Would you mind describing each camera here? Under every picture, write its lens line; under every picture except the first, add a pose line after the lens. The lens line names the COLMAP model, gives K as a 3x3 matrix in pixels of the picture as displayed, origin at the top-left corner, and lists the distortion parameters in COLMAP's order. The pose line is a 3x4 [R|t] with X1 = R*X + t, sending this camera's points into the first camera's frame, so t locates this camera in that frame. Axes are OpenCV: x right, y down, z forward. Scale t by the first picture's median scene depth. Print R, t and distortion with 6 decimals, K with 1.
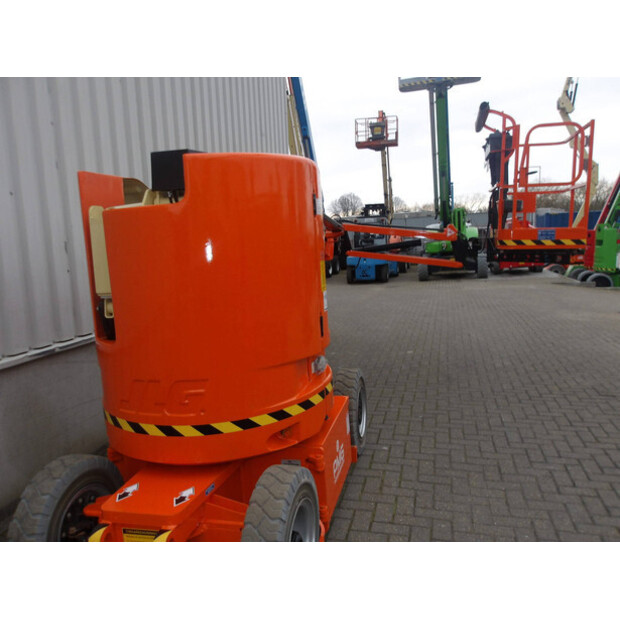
lens RADIAL K [[506.8, 0, 309.0], [0, 506.8, 308.2], [0, 0, 1]] dist [-0.002968, 0.007519]
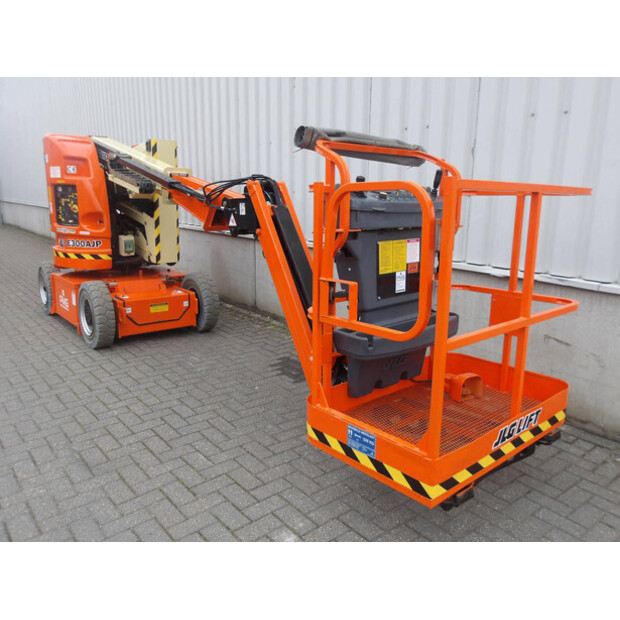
lens RADIAL K [[506.8, 0, 311.2], [0, 506.8, 310.4], [0, 0, 1]] dist [-0.002968, 0.007519]
pose [[-0.590966, 0.227101, -0.774070, 0.573705], [-0.087293, 0.935918, 0.341230, -0.220010], [0.801960, 0.269226, -0.533271, 1.632194]]
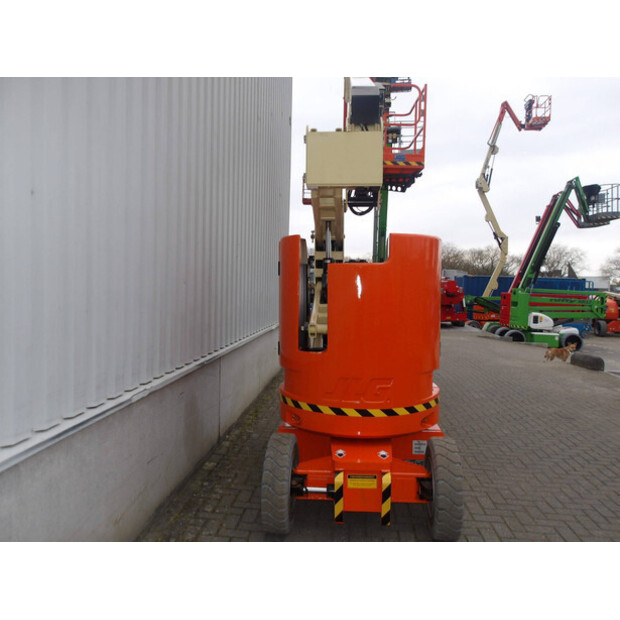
lens RADIAL K [[506.8, 0, 306.7], [0, 506.8, 307.4], [0, 0, 1]] dist [-0.002968, 0.007519]
pose [[0.983270, 0.059259, 0.172246, -0.335109], [-0.043150, 0.994464, -0.095806, 0.039295], [-0.176970, 0.086771, 0.980384, -0.212622]]
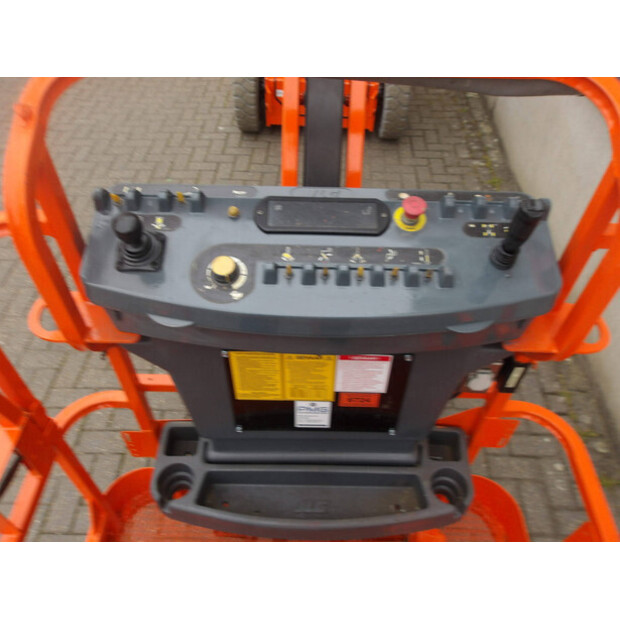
lens RADIAL K [[506.8, 0, 311.2], [0, 506.8, 314.6], [0, 0, 1]] dist [-0.002968, 0.007519]
pose [[-0.978129, 0.175614, -0.111460, 0.120092], [0.005327, 0.556843, 0.830600, -0.291185], [0.207931, 0.811840, -0.545600, 1.504770]]
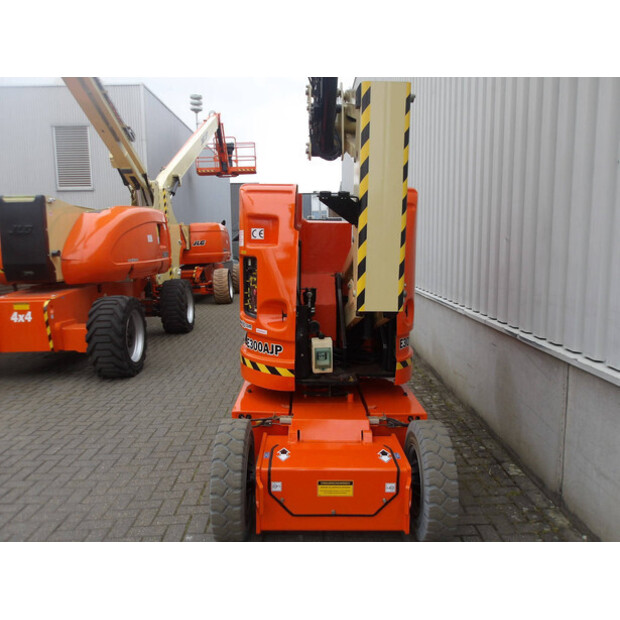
lens RADIAL K [[506.8, 0, 307.4], [0, 506.8, 312.4], [0, 0, 1]] dist [-0.002968, 0.007519]
pose [[-0.965807, 0.088928, -0.243532, 0.106364], [0.020733, 0.962816, 0.269360, -0.173138], [0.258430, 0.255100, -0.931739, 1.283585]]
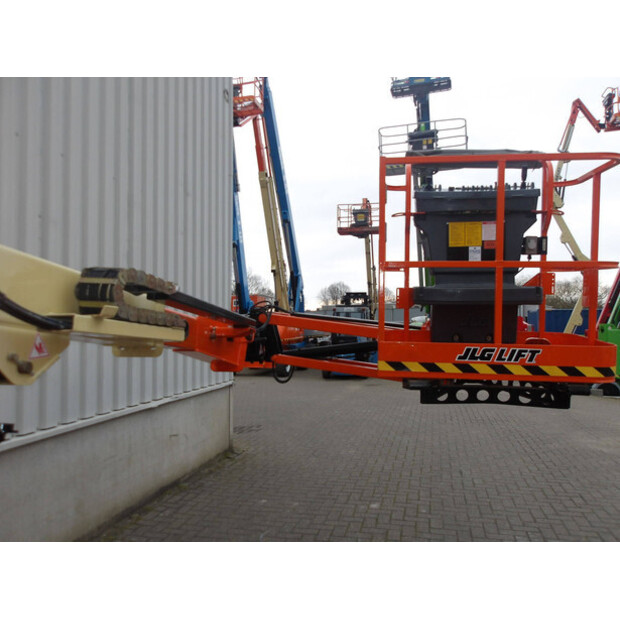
lens RADIAL K [[506.8, 0, 311.8], [0, 506.8, 309.1], [0, 0, 1]] dist [-0.002968, 0.007519]
pose [[0.998964, 0.039127, 0.023247, 0.128019], [-0.034696, 0.985284, -0.167366, -0.079121], [-0.029453, 0.166386, 0.985621, 0.420849]]
